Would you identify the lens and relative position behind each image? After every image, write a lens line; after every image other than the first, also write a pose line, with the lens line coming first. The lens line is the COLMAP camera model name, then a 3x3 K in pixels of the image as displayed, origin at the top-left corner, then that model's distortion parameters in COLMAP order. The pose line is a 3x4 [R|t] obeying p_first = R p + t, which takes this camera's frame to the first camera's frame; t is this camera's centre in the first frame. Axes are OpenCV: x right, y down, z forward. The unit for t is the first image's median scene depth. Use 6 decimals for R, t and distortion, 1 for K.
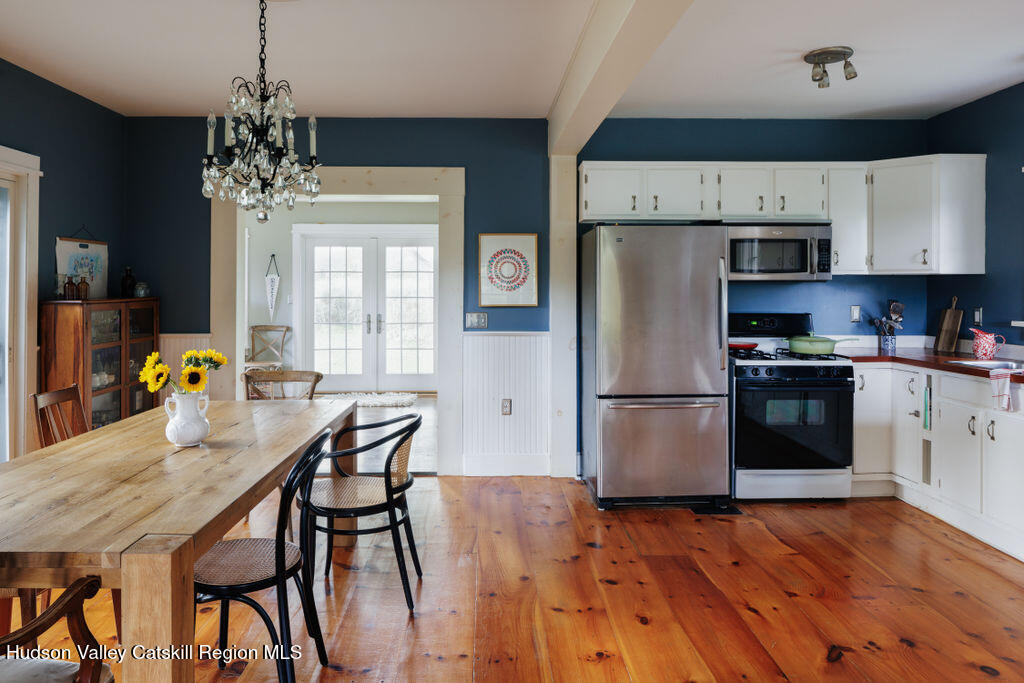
lens RADIAL K [[703.1, 0, 509.0], [0, 703.1, 284.3], [0, 0, 1]] dist [0.004669, 0.002022]
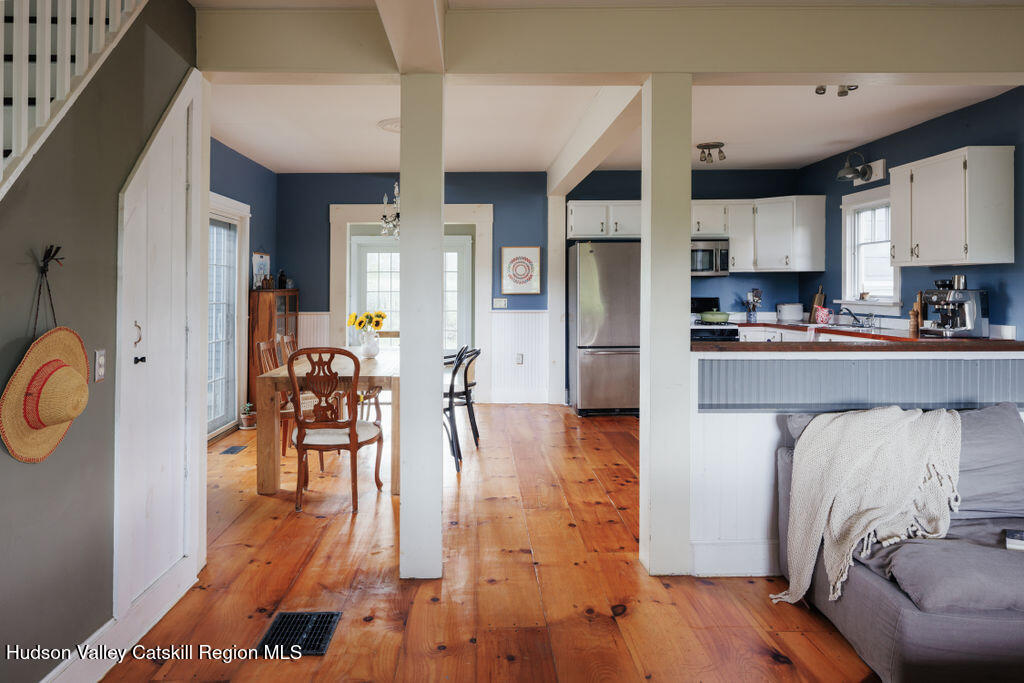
lens RADIAL K [[721.2, 0, 459.8], [0, 721.2, 313.1], [0, 0, 1]] dist [0.003849, 0.001247]
pose [[0.998419, -0.001542, -0.056191, -0.049871], [0.003669, 0.999280, 0.037763, 0.014599], [0.056092, -0.037910, 0.997706, -0.638825]]
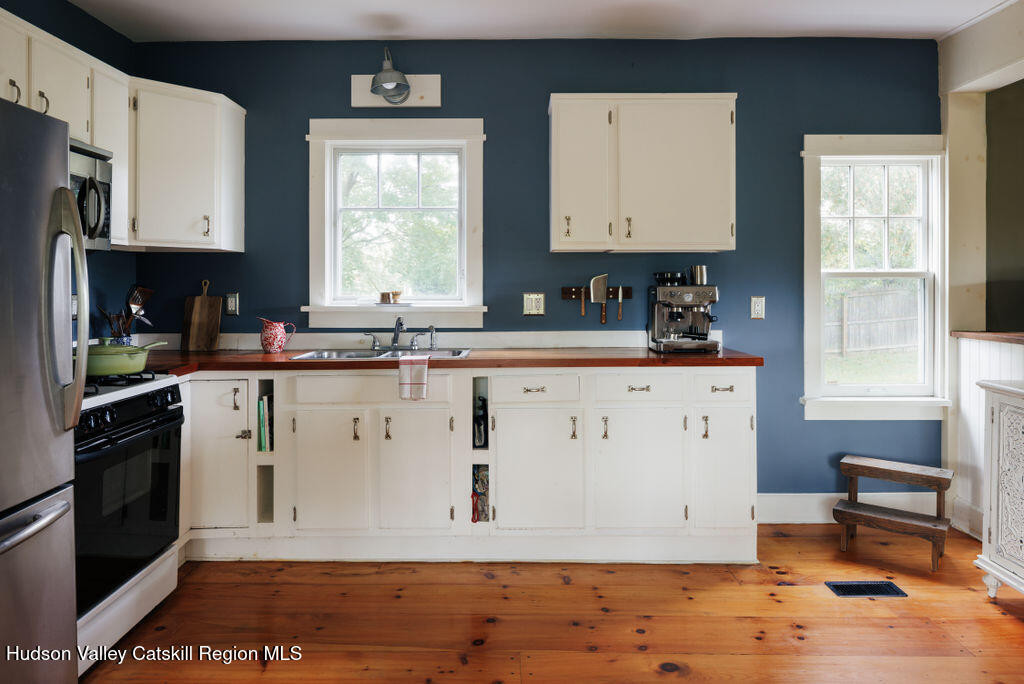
lens RADIAL K [[703.1, 0, 509.0], [0, 703.1, 284.8], [0, 0, 1]] dist [0.004669, 0.002022]
pose [[0.046725, 0.001502, 0.998907, -0.137729], [-0.001424, 0.999998, -0.001437, 0.023610], [-0.998907, -0.001355, 0.046727, 0.624309]]
